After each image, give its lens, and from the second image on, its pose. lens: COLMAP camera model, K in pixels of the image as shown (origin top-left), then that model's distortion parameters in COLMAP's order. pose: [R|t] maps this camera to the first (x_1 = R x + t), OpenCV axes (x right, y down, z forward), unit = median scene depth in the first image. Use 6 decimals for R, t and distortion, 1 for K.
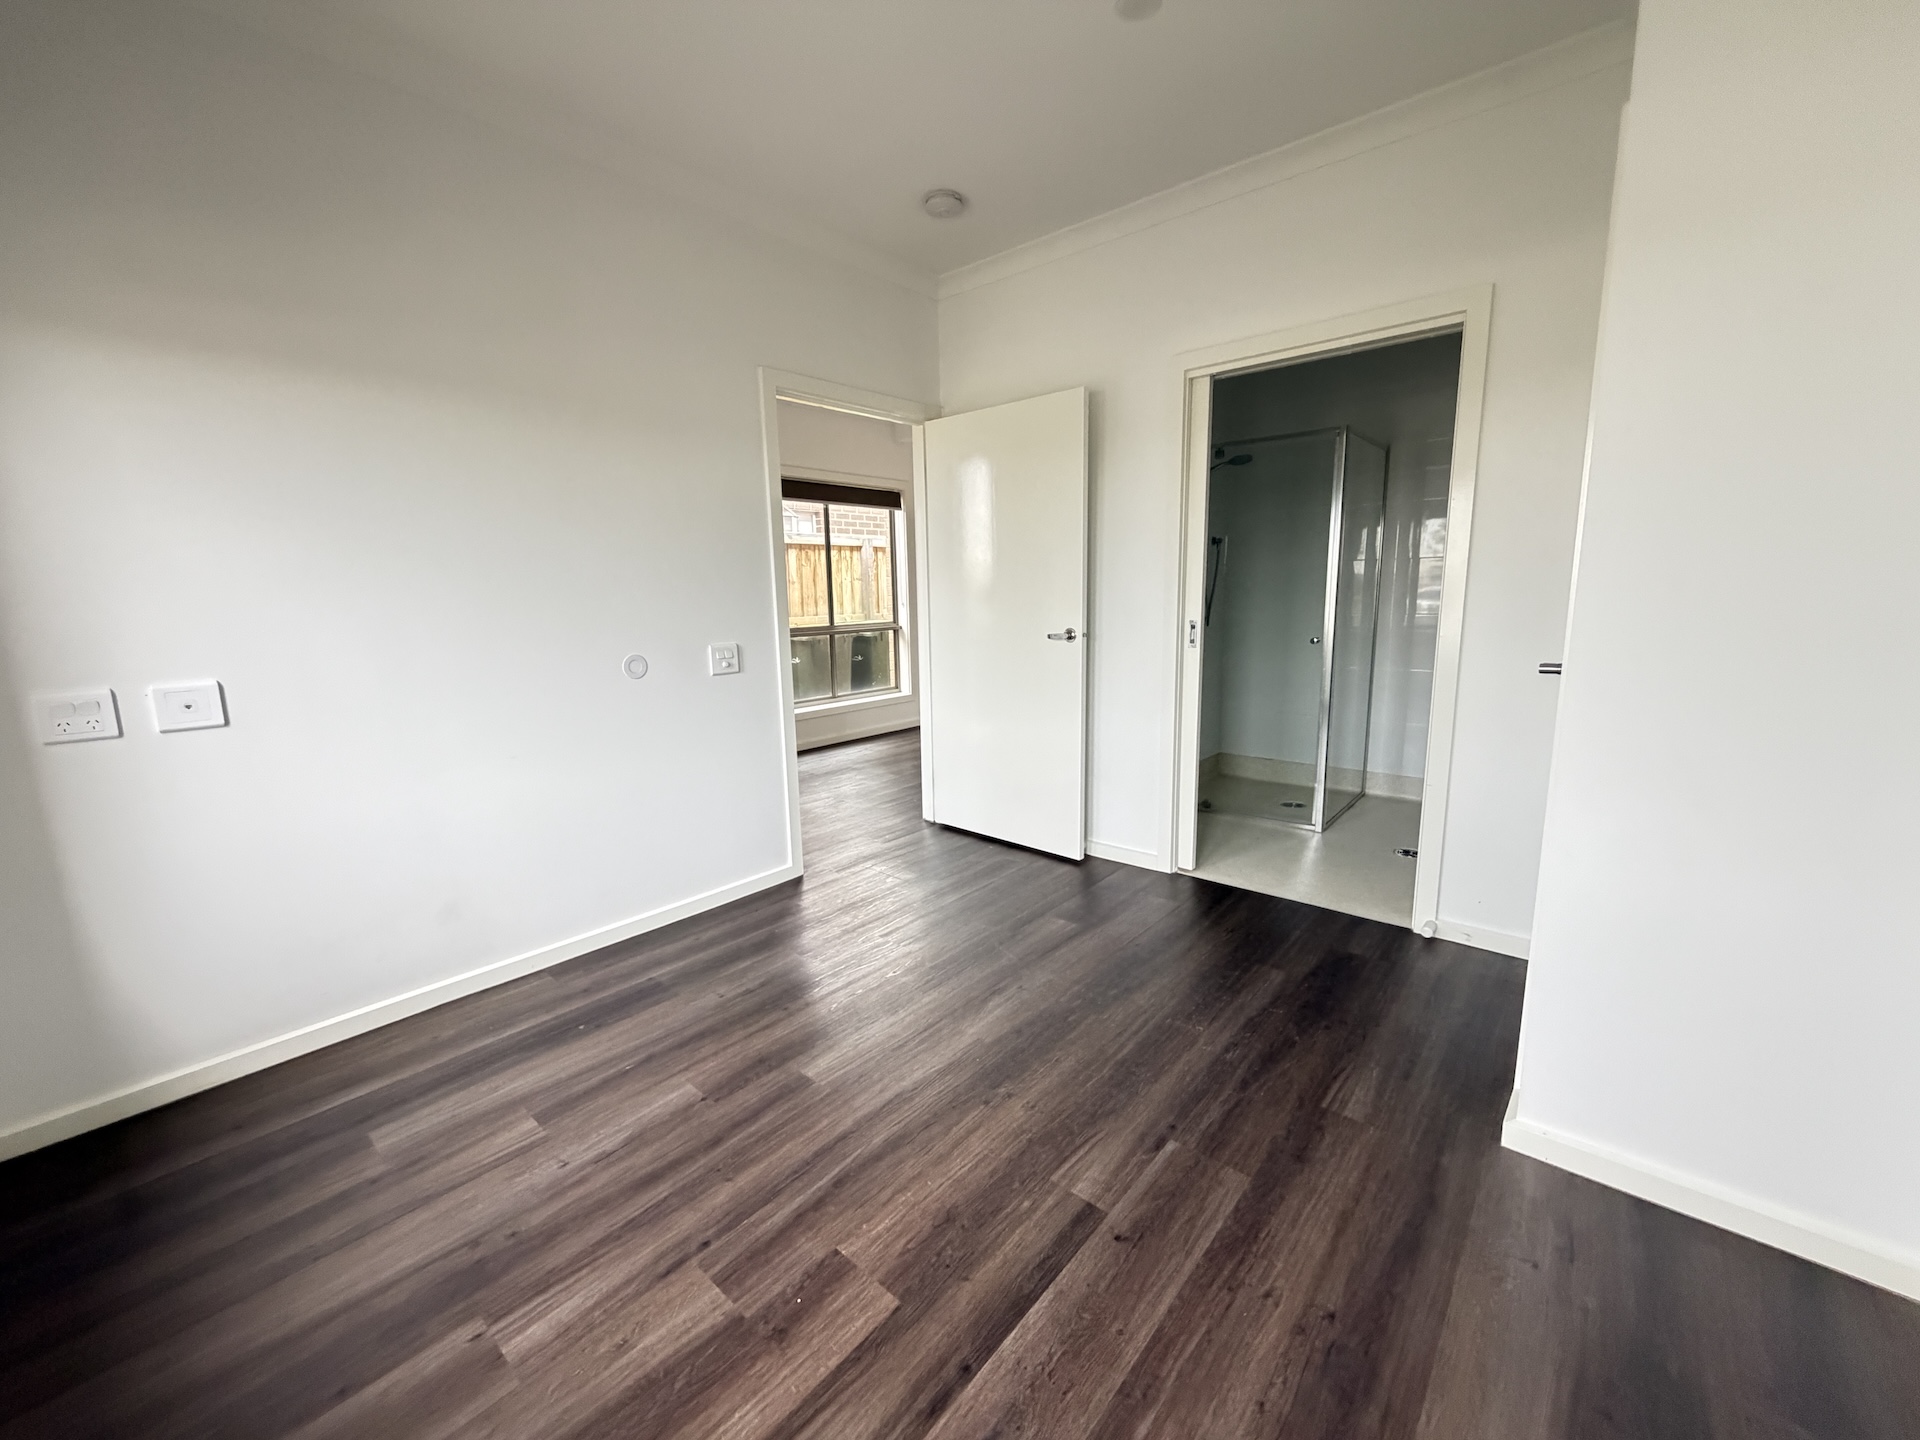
lens RADIAL K [[766.2, 0, 954.5], [0, 766.2, 720.3], [0, 0, 1]] dist [-0.001284, 0.000266]
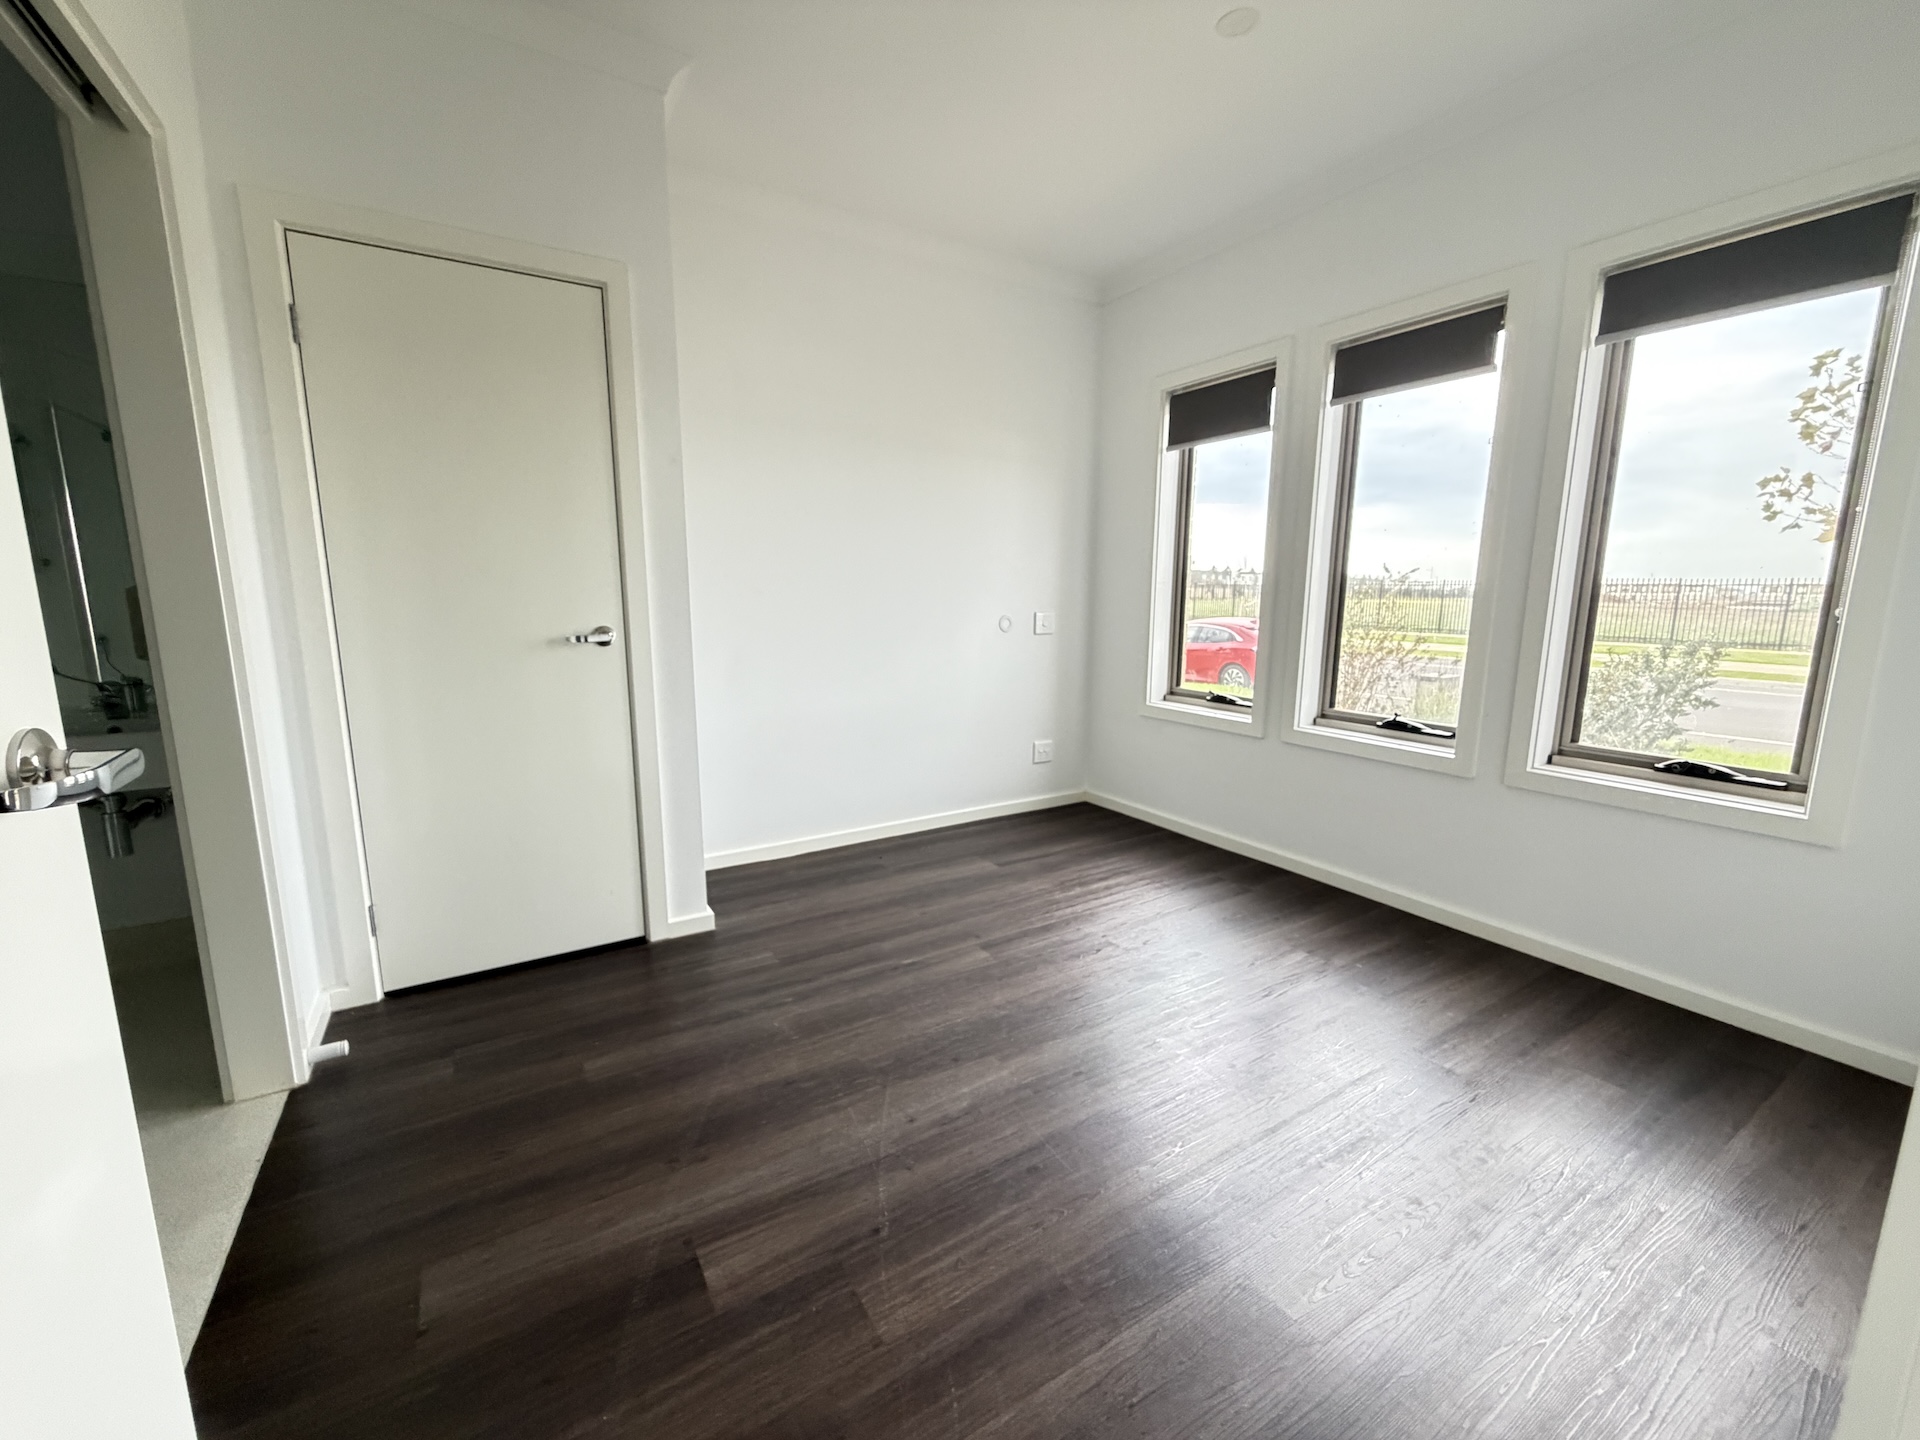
lens RADIAL K [[766.2, 0, 954.5], [0, 766.2, 720.3], [0, 0, 1]] dist [-0.001284, 0.000266]
pose [[-0.956182, -0.024665, 0.291733, -0.200920], [0.067221, 0.951330, 0.300754, -0.283644], [-0.284952, 0.307187, -0.907986, 2.117990]]
